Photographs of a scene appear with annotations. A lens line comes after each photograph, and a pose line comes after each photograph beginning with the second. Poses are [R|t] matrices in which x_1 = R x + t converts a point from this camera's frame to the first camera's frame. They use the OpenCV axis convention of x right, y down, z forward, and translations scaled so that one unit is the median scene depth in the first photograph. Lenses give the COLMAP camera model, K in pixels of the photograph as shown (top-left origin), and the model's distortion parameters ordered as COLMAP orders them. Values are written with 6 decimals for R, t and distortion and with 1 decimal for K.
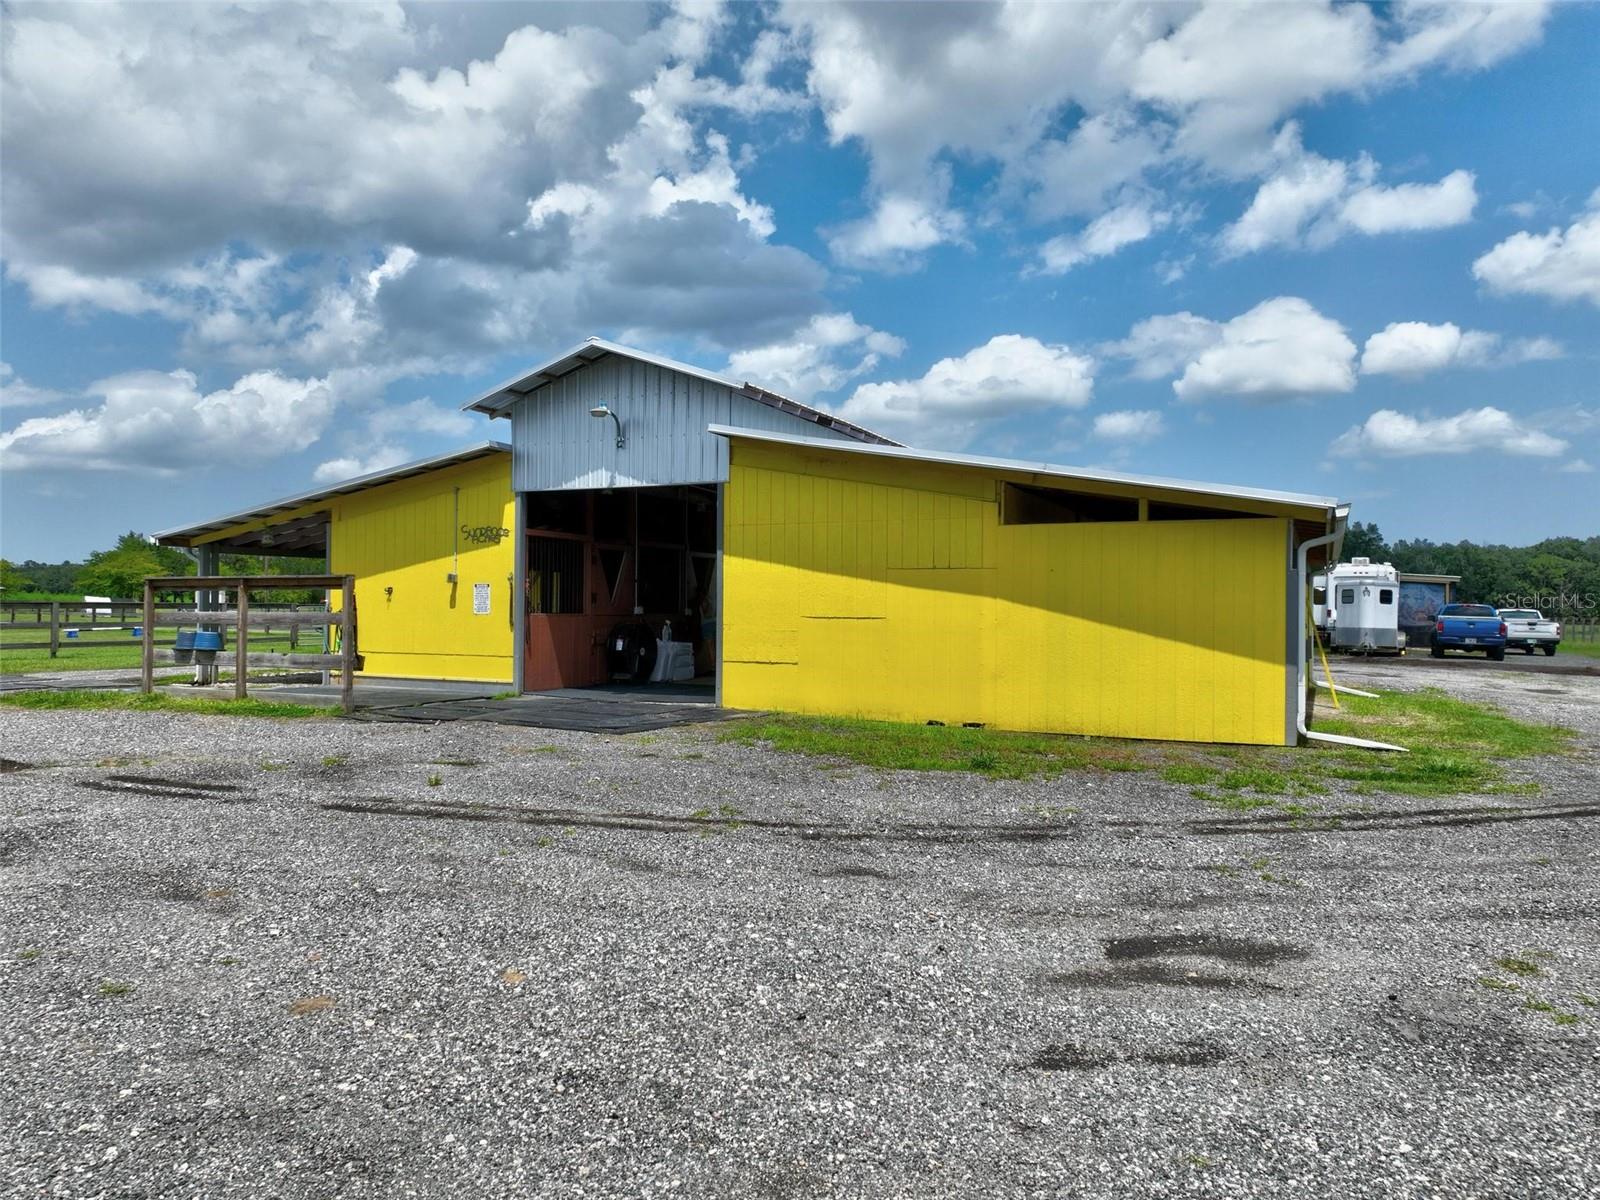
lens RADIAL K [[1127.4, 0, 800.0], [0, 1127.4, 600.0], [0, 0, 1]] dist [-0.000489, 0.015976]
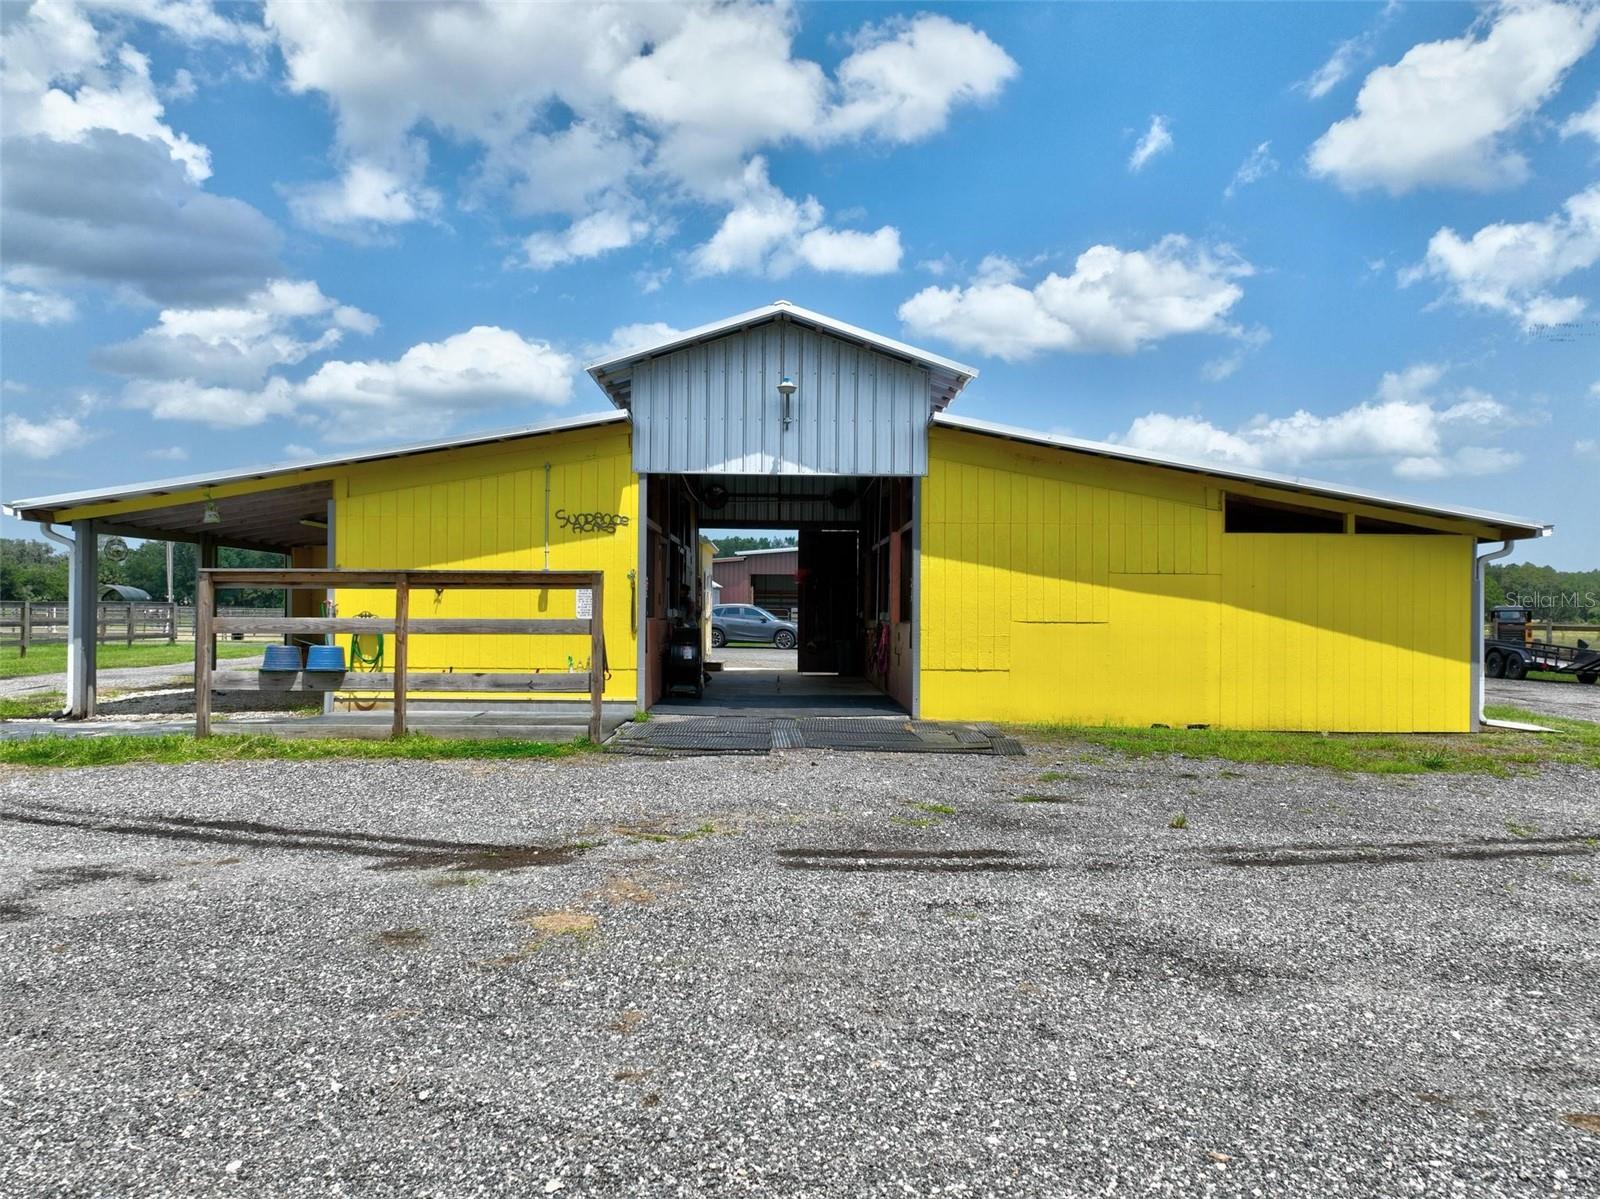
lens RADIAL K [[1134.1, 0, 800.0], [0, 1134.1, 599.5], [0, 0, 1]] dist [-0.016941, 0.048921]
pose [[0.899830, 0.004399, 0.436219, -0.496400], [-0.005378, 0.999985, 0.001010, -0.003238], [-0.436208, -0.003254, 0.899840, 0.182995]]
